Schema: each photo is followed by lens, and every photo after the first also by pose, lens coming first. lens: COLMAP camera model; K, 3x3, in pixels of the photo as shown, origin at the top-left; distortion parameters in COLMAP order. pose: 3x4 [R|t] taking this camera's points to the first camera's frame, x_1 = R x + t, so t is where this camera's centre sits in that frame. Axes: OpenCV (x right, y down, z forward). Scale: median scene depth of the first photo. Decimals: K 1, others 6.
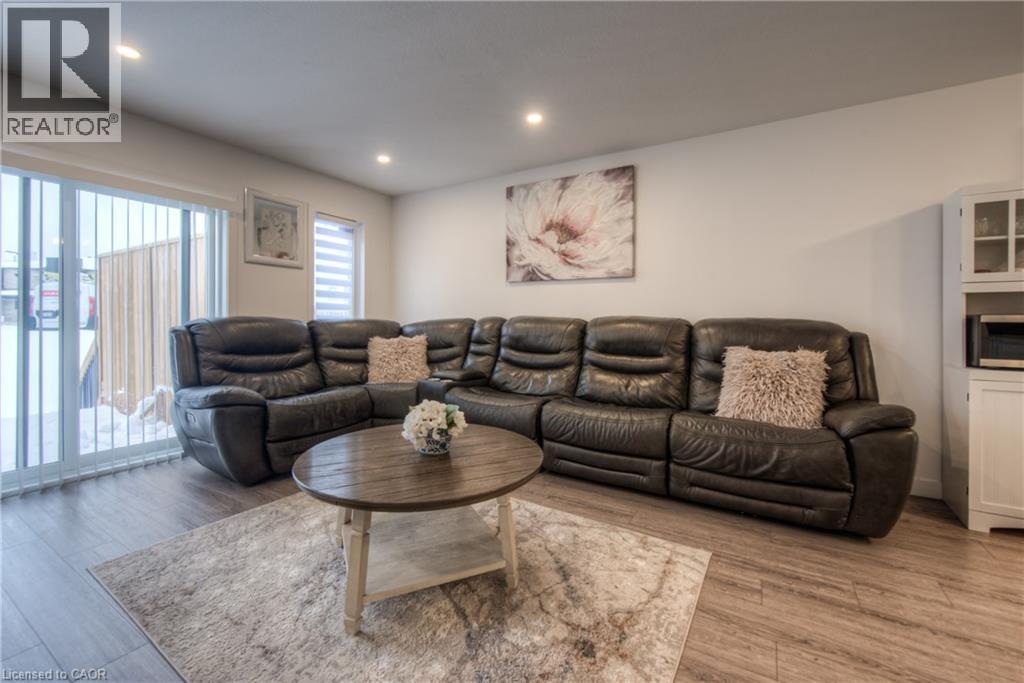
lens RADIAL K [[417.6, 0, 519.4], [0, 417.6, 324.1], [0, 0, 1]] dist [-0.003421, -0.000828]
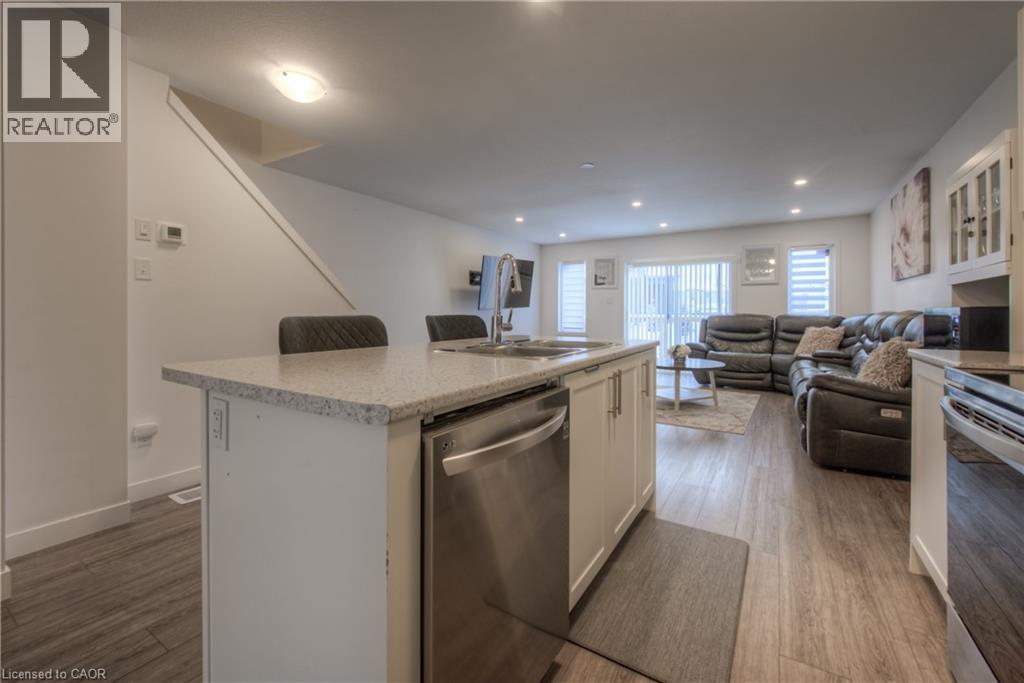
lens RADIAL K [[417.6, 0, 513.6], [0, 417.6, 315.5], [0, 0, 1]] dist [-0.003421, -0.000828]
pose [[-0.026258, -0.001175, -0.999655, 1.709797], [-0.016380, 0.999866, -0.000745, 0.014097], [0.999521, 0.016354, -0.026273, -0.008733]]
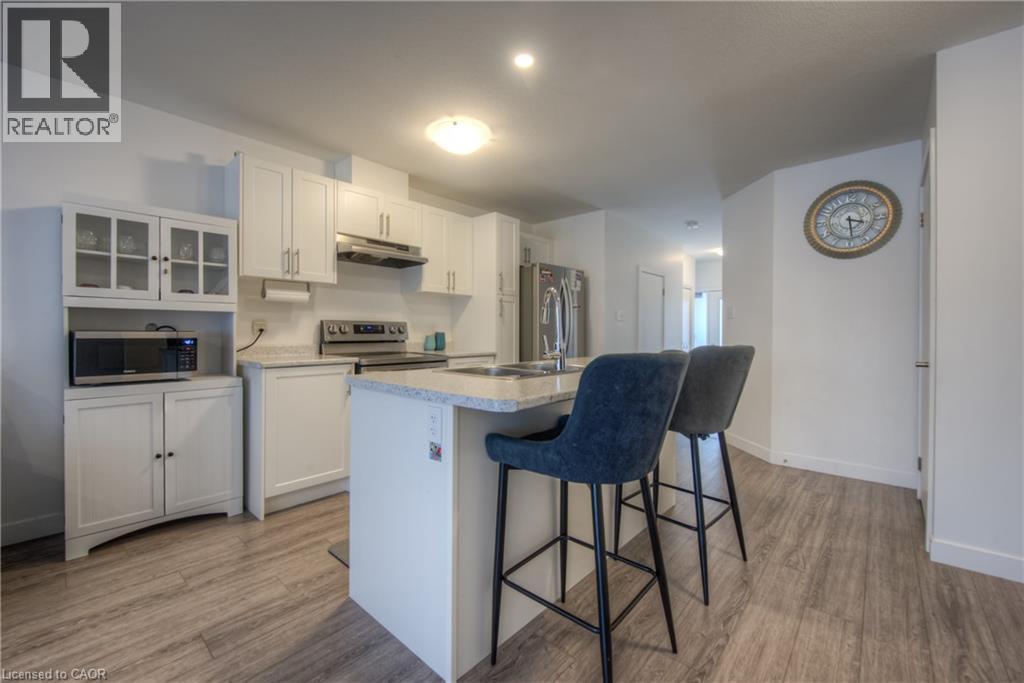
lens RADIAL K [[417.6, 0, 516.9], [0, 417.6, 332.7], [0, 0, 1]] dist [-0.003421, -0.000828]
pose [[0.186605, -0.008227, 0.982401, 0.285792], [0.004362, 0.999962, 0.007546, -0.016275], [-0.982425, 0.002877, 0.186633, -0.134596]]
